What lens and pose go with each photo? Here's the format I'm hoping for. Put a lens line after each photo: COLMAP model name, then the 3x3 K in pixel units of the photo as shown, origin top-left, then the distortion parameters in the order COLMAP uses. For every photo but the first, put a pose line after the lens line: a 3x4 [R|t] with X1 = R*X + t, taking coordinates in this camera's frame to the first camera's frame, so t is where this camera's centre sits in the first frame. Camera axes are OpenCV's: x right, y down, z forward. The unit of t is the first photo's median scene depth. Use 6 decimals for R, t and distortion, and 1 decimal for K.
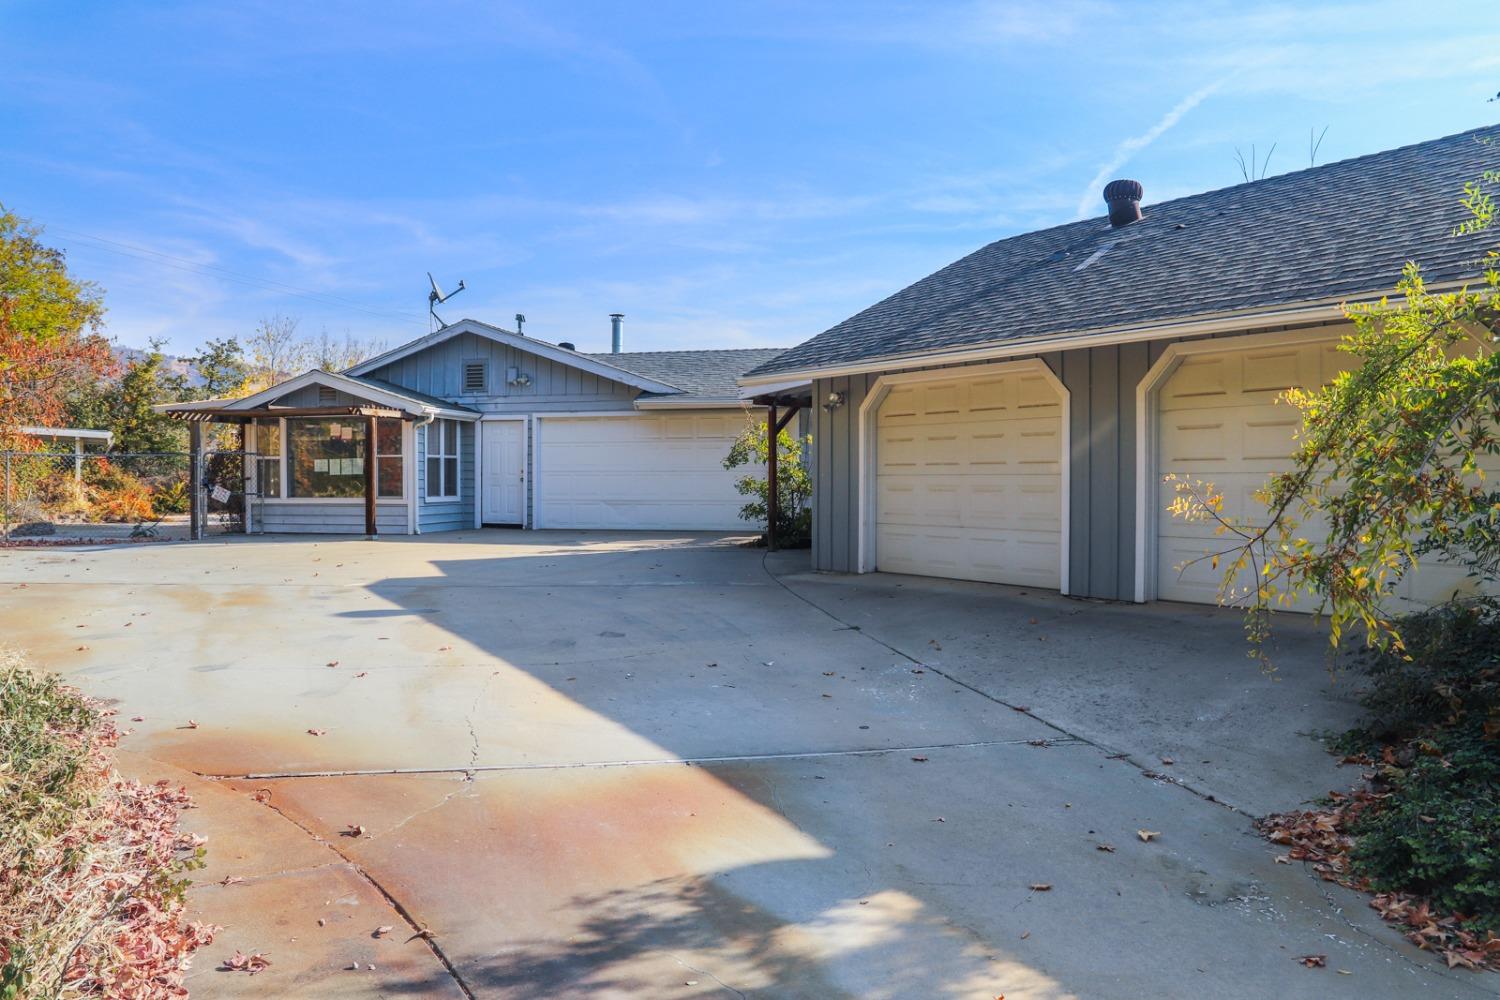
lens RADIAL K [[1076.7, 0, 754.9], [0, 1076.7, 480.4], [0, 0, 1]] dist [-0.130371, 0.089251]
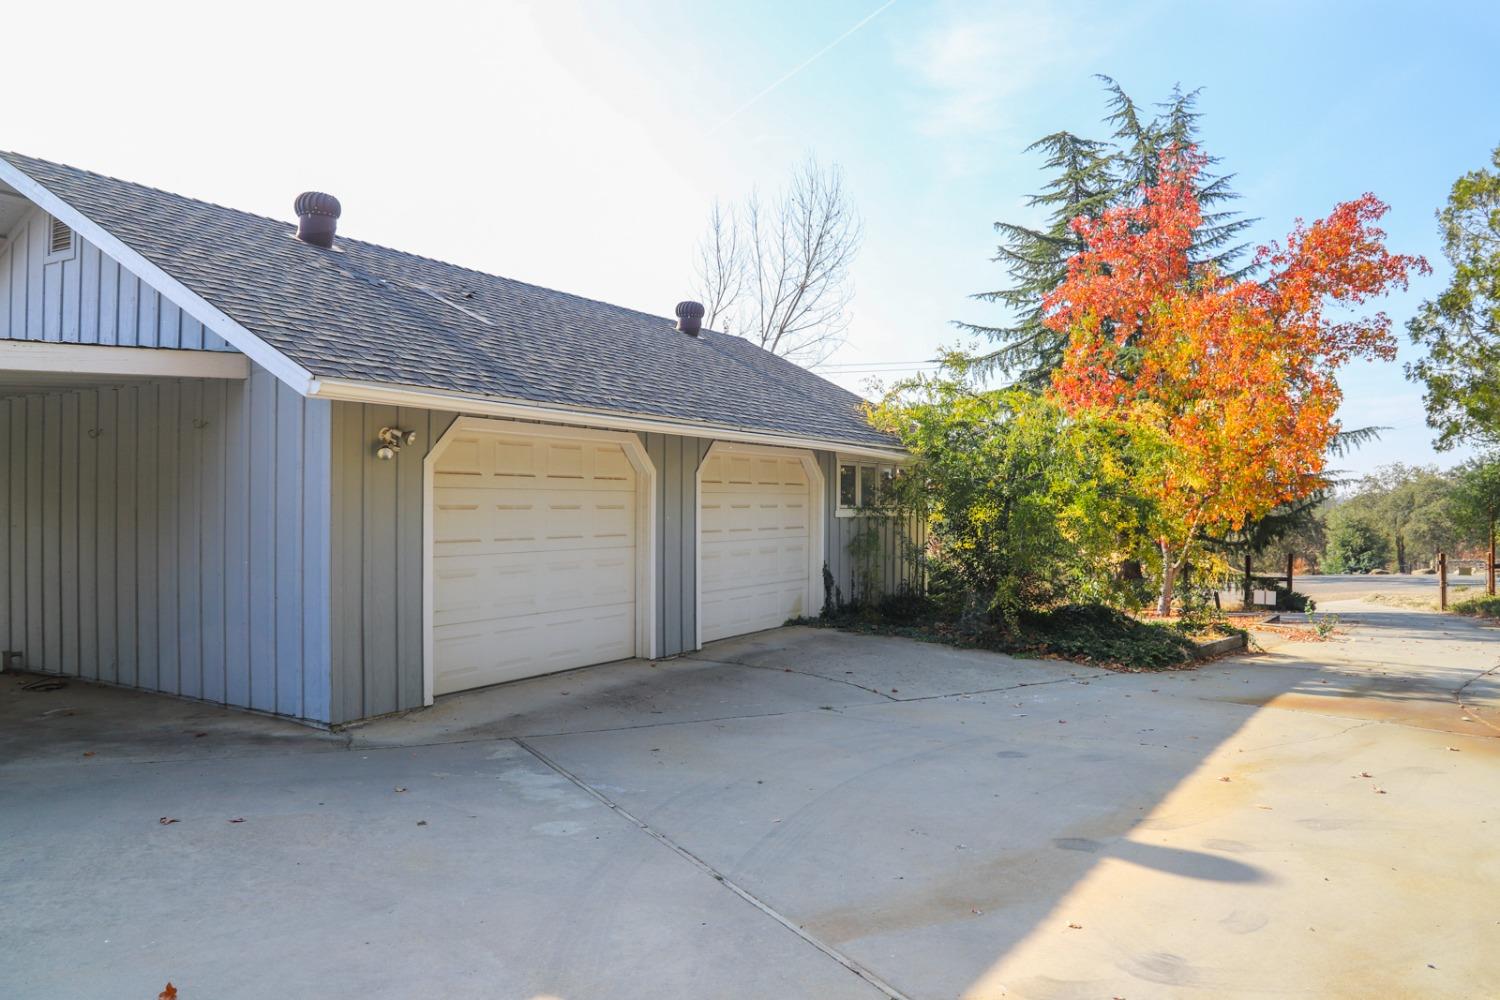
lens RADIAL K [[1076.7, 0, 754.9], [0, 1076.7, 480.4], [0, 0, 1]] dist [-0.130371, 0.089251]
pose [[-0.451793, 0.028881, 0.891655, -0.727543], [0.011271, 0.999581, -0.026665, -0.042027], [-0.892051, -0.001997, -0.451929, 1.403783]]
